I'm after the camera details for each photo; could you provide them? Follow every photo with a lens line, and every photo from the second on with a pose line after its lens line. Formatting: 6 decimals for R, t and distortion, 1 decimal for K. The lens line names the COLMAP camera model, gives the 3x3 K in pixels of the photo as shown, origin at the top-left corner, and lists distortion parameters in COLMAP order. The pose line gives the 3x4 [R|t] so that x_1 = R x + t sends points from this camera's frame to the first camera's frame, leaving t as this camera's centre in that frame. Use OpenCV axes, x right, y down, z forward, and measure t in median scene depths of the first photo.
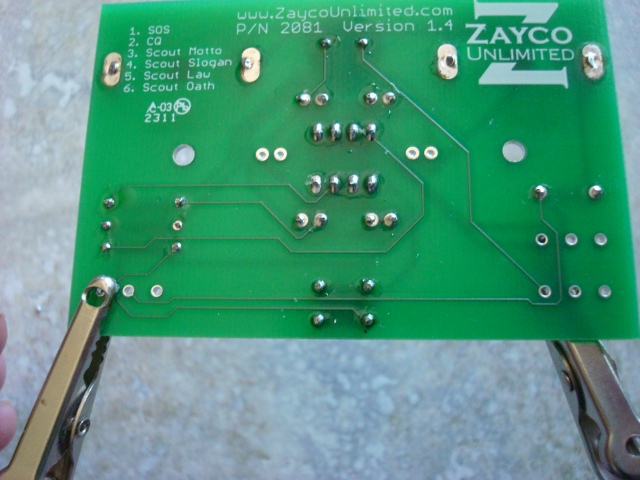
lens RADIAL K [[658.8, 0, 320.0], [0, 658.8, 240.0], [0, 0, 1]] dist [-0.091508, -0.058497]
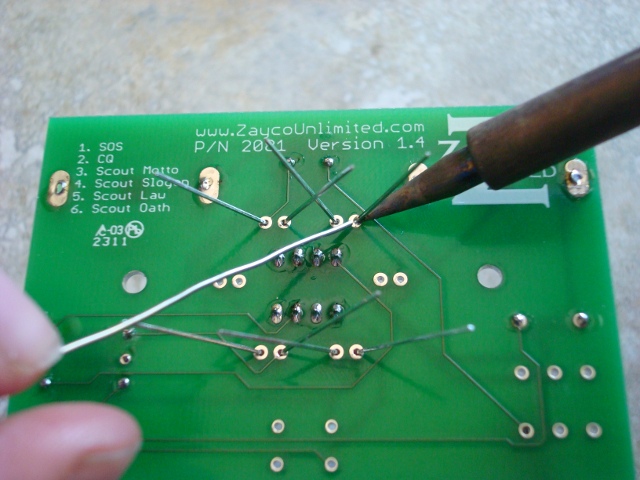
lens RADIAL K [[844.0, 0, 322.7], [0, 844.0, 239.8], [0, 0, 1]] dist [0.039373, -0.359152]
pose [[0.999985, -0.003612, 0.004182, 0.051317], [0.004228, 0.987396, -0.158211, 0.001385], [-0.003558, 0.158226, 0.987396, -0.183652]]
